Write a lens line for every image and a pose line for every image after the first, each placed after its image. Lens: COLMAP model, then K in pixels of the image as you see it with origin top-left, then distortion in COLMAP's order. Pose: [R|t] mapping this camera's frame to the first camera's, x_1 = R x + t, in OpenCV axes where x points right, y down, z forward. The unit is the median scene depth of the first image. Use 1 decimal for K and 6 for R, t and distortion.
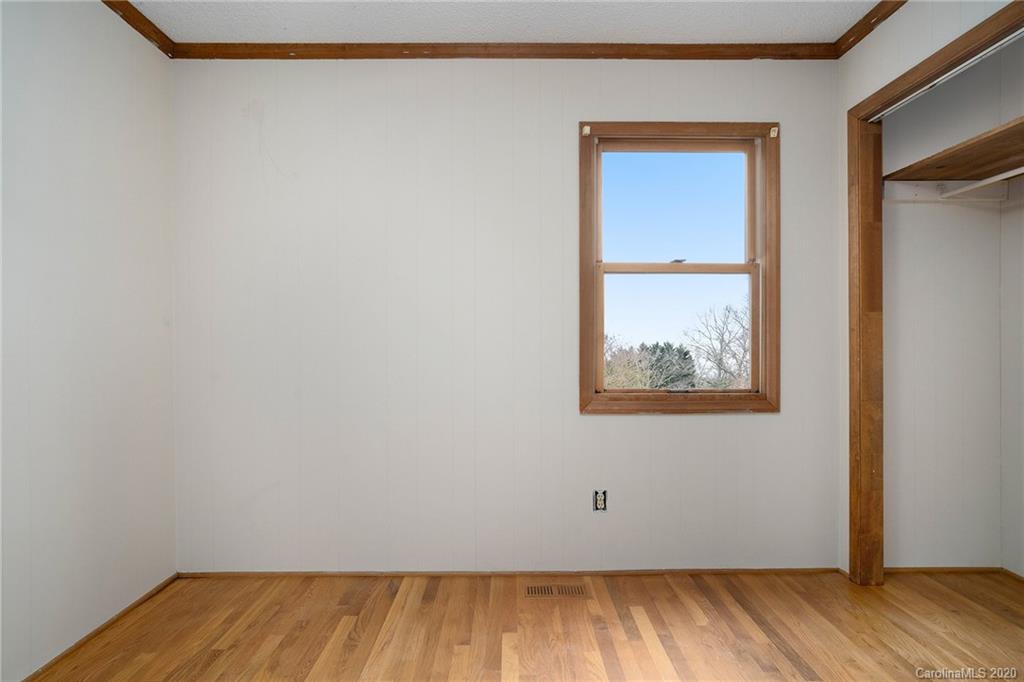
lens RADIAL K [[569.5, 0, 515.5], [0, 569.5, 346.6], [0, 0, 1]] dist [-0.004782, -0.000987]
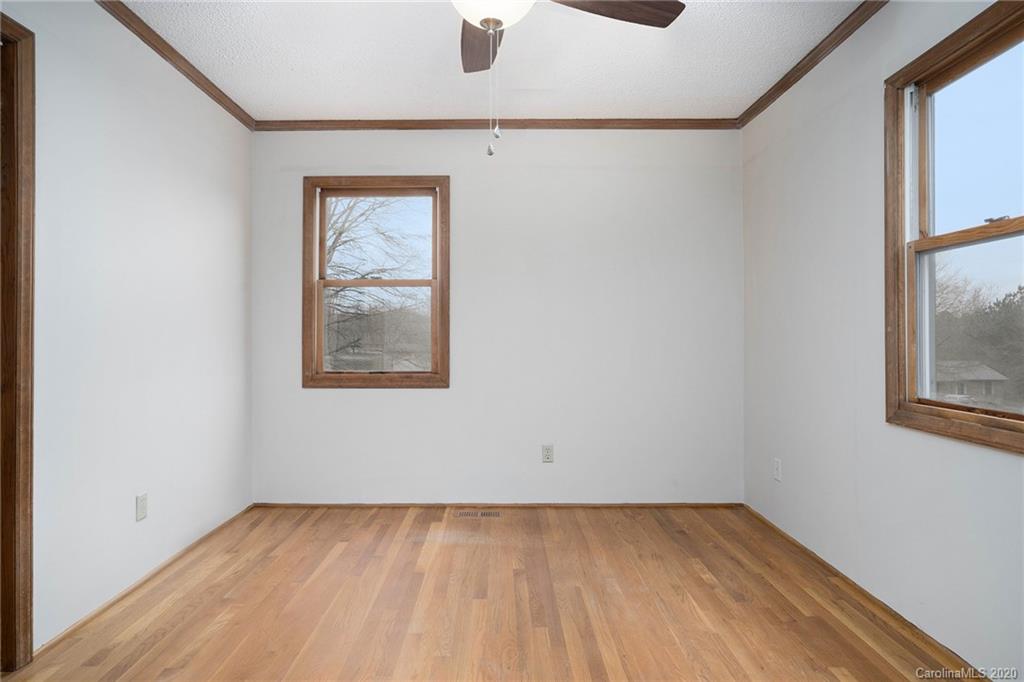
lens RADIAL K [[417.0, 0, 509.5], [0, 417.0, 336.6], [0, 0, 1]] dist [-0.009392, 0.000106]
pose [[0.999872, 0.002730, -0.015739, 0.191523], [-0.002845, 0.999970, -0.007272, -0.000180], [0.015719, 0.007316, 0.999850, 0.001383]]
